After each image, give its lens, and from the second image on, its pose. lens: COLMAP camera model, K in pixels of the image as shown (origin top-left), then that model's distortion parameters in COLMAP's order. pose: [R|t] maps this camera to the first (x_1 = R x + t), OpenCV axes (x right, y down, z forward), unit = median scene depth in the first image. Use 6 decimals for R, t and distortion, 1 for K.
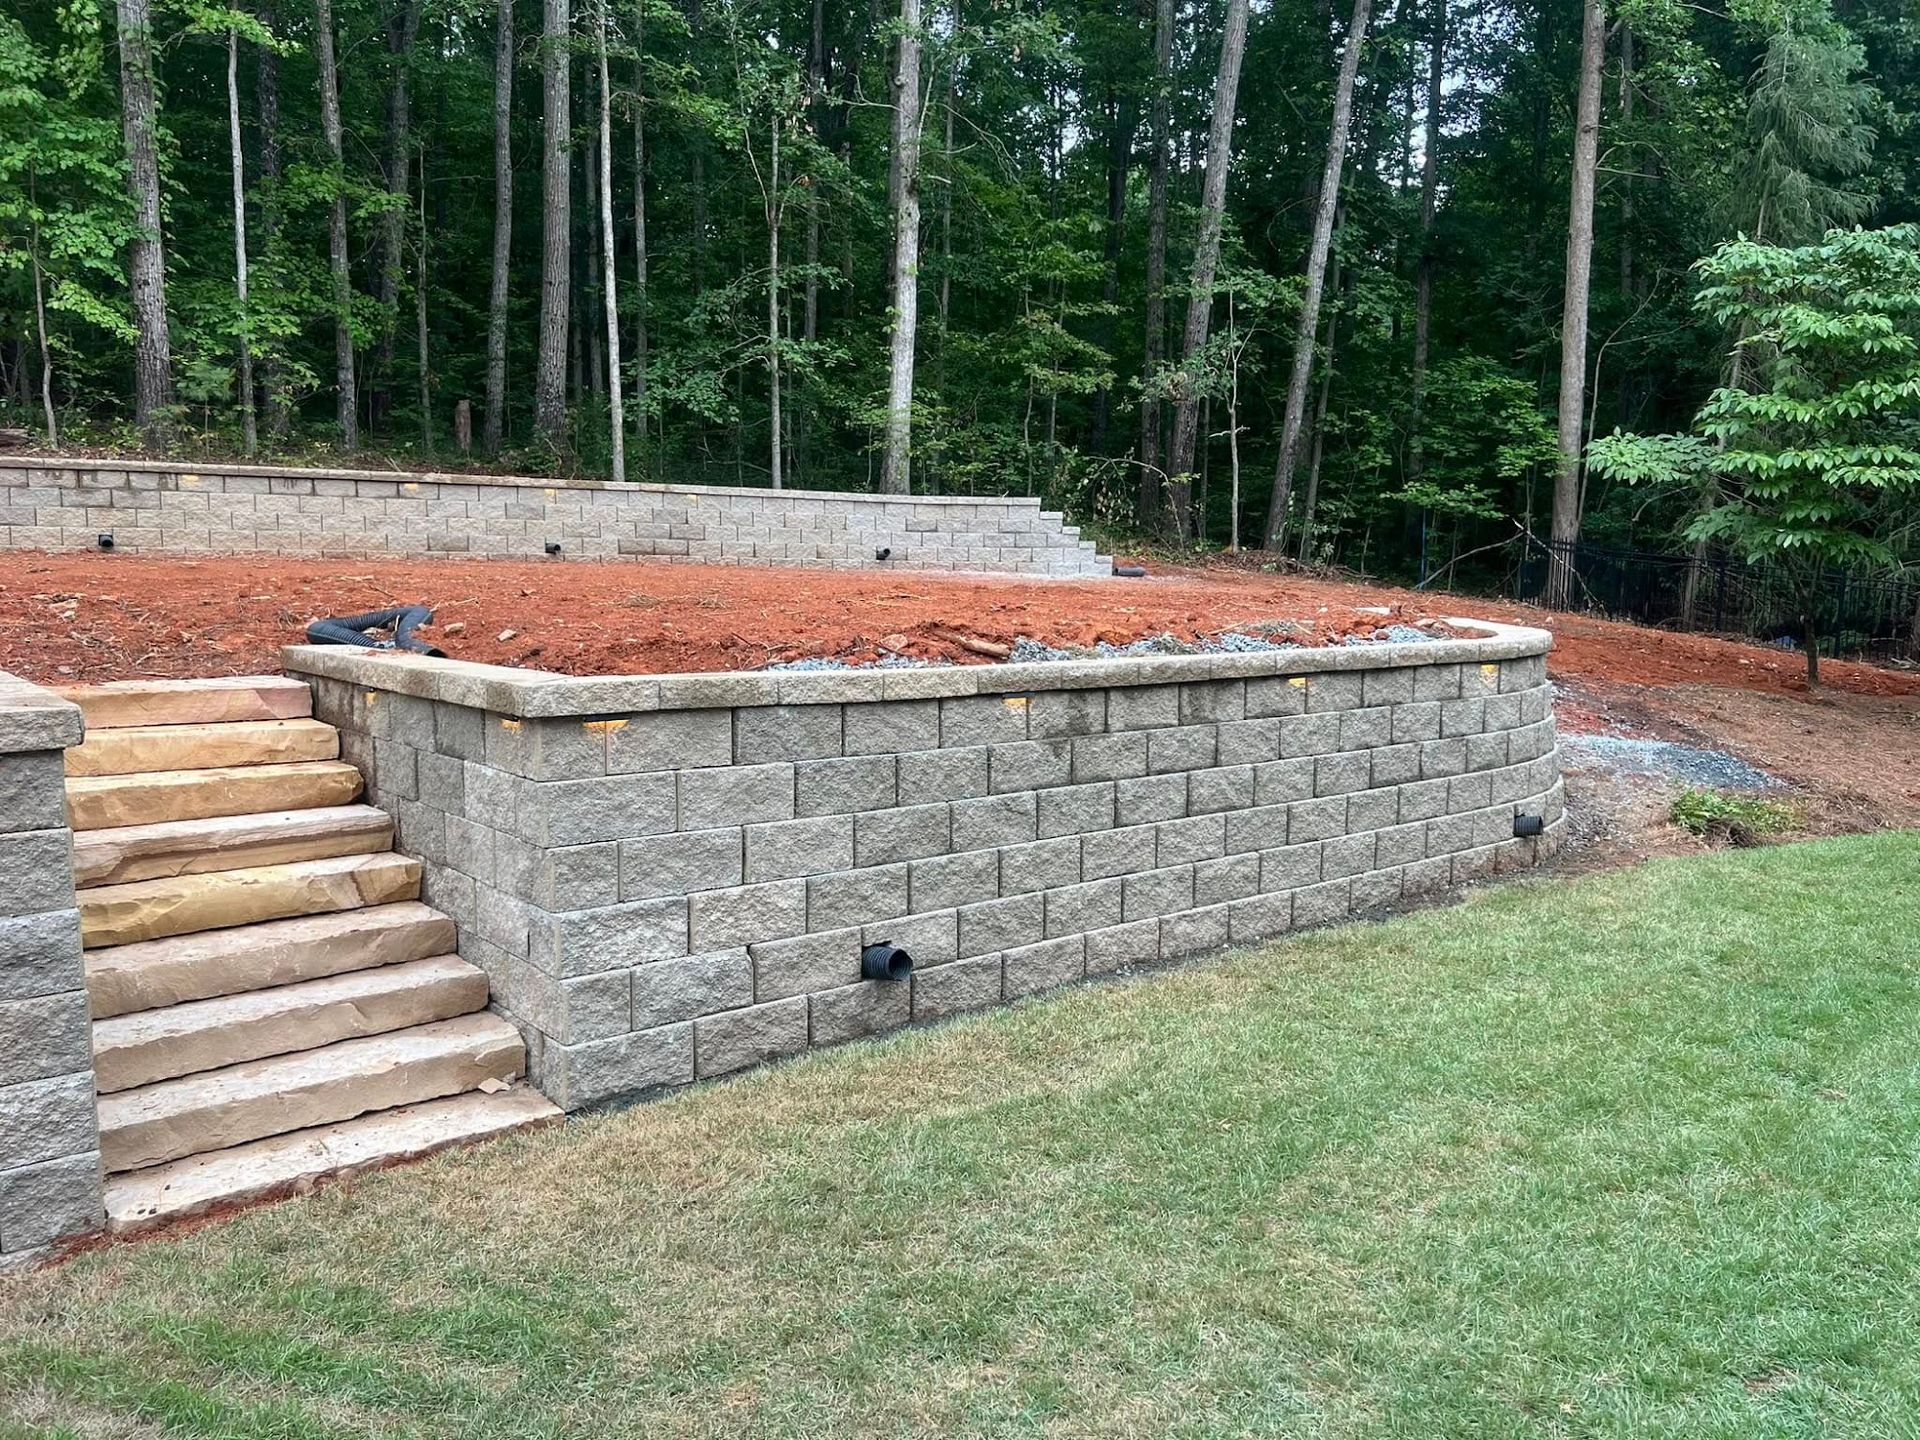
lens RADIAL K [[1319.6, 0, 960.0], [0, 1319.6, 720.0], [0, 0, 1]] dist [0.062120, -0.092065]
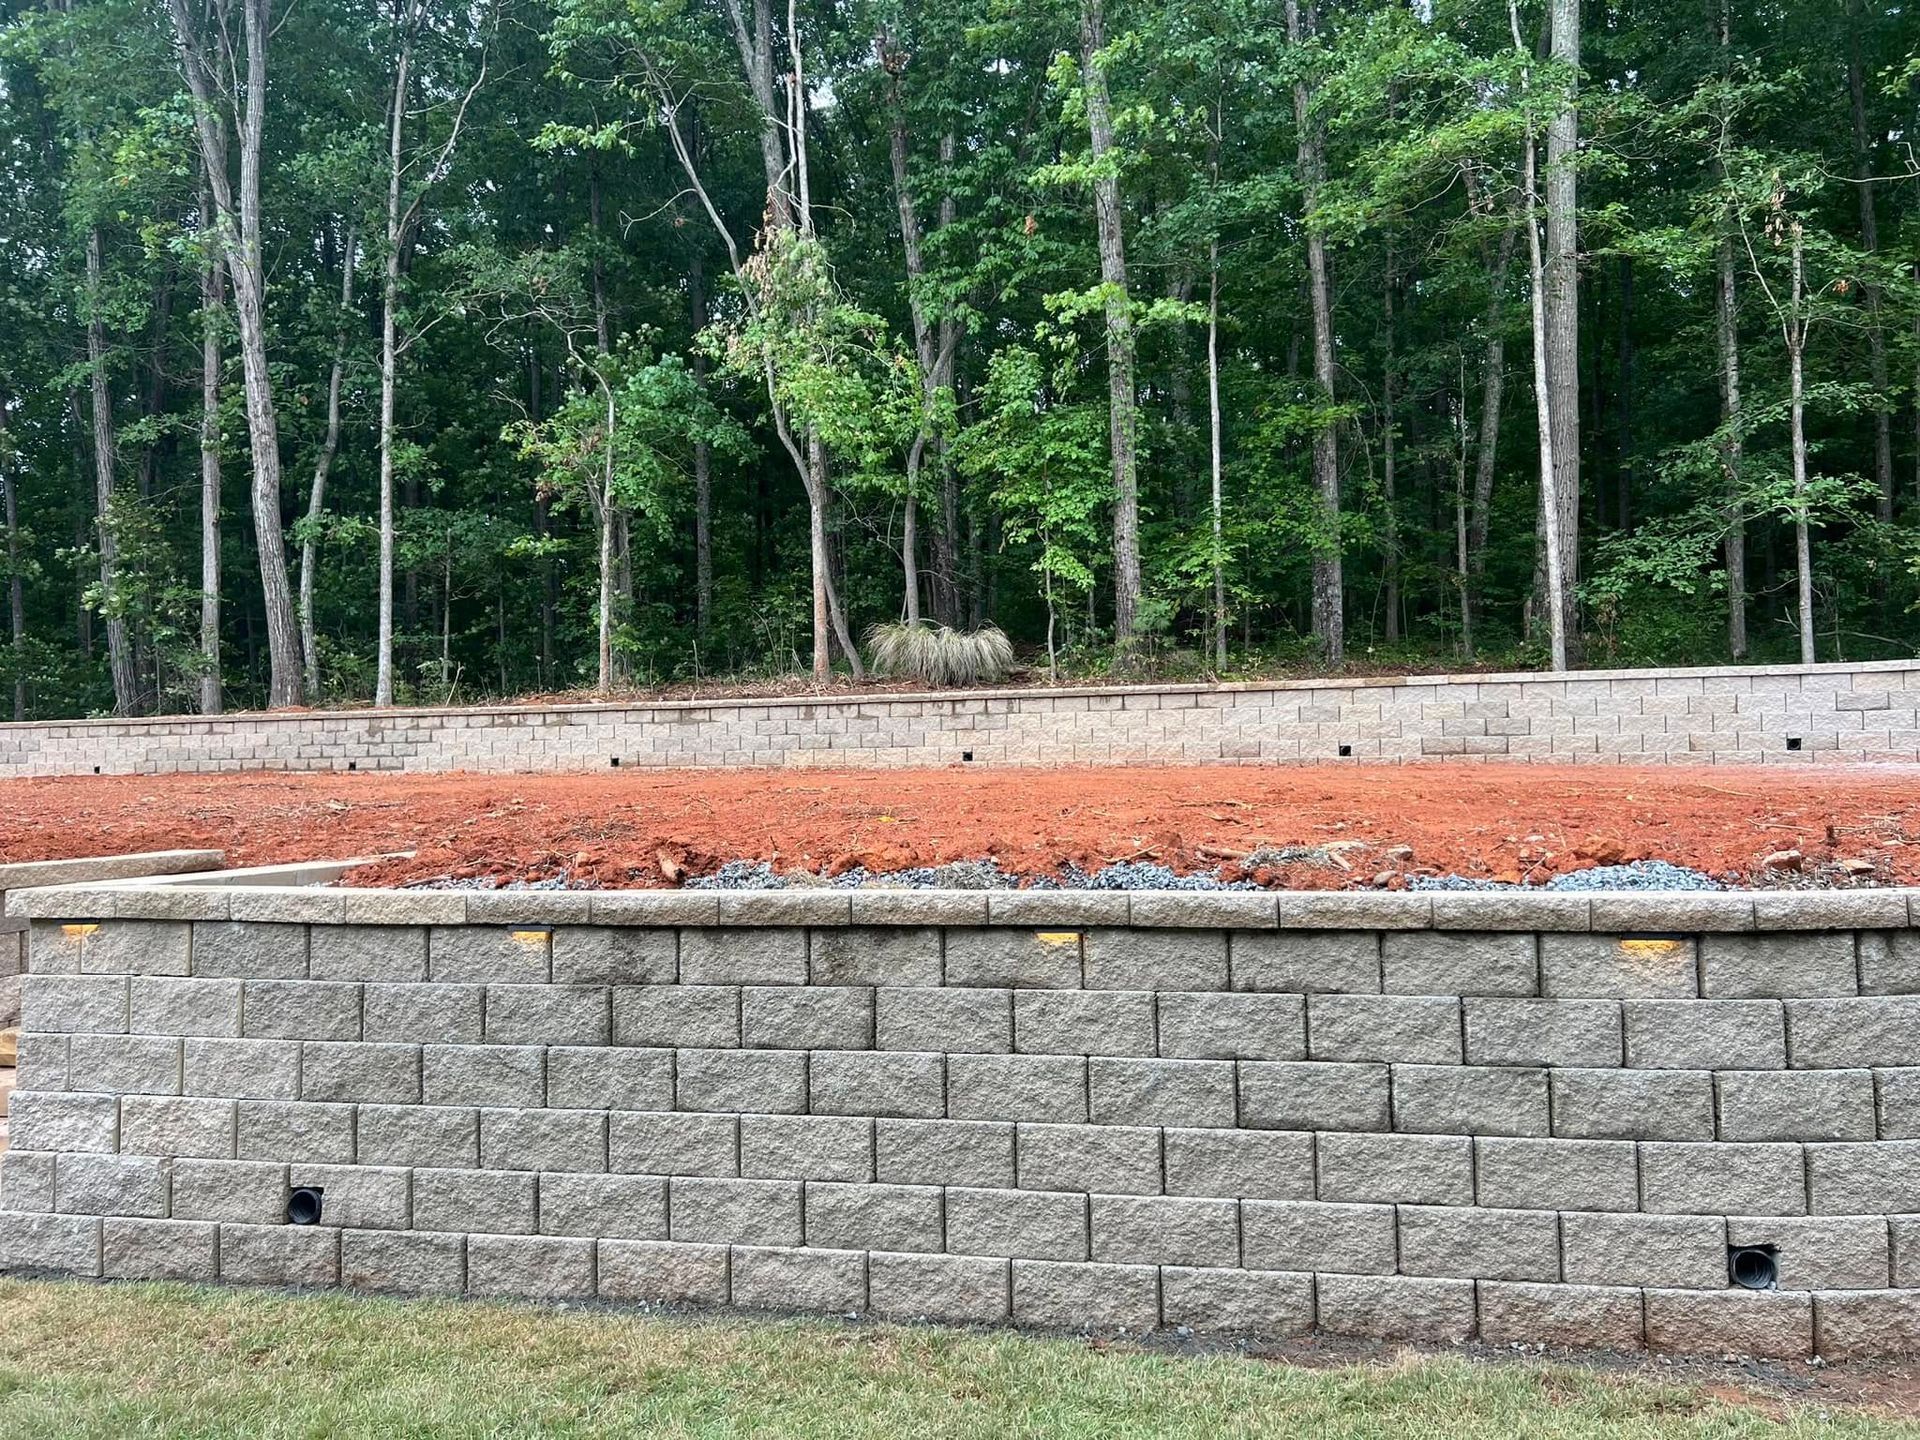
lens RADIAL K [[1347.9, 0, 958.7], [0, 1347.9, 757.2], [0, 0, 1]] dist [0.034554, -0.040207]
pose [[0.675002, -0.027483, -0.737304, 0.812319], [-0.063181, 0.993482, -0.094875, -0.058410], [0.735106, 0.110625, 0.668866, 0.567950]]
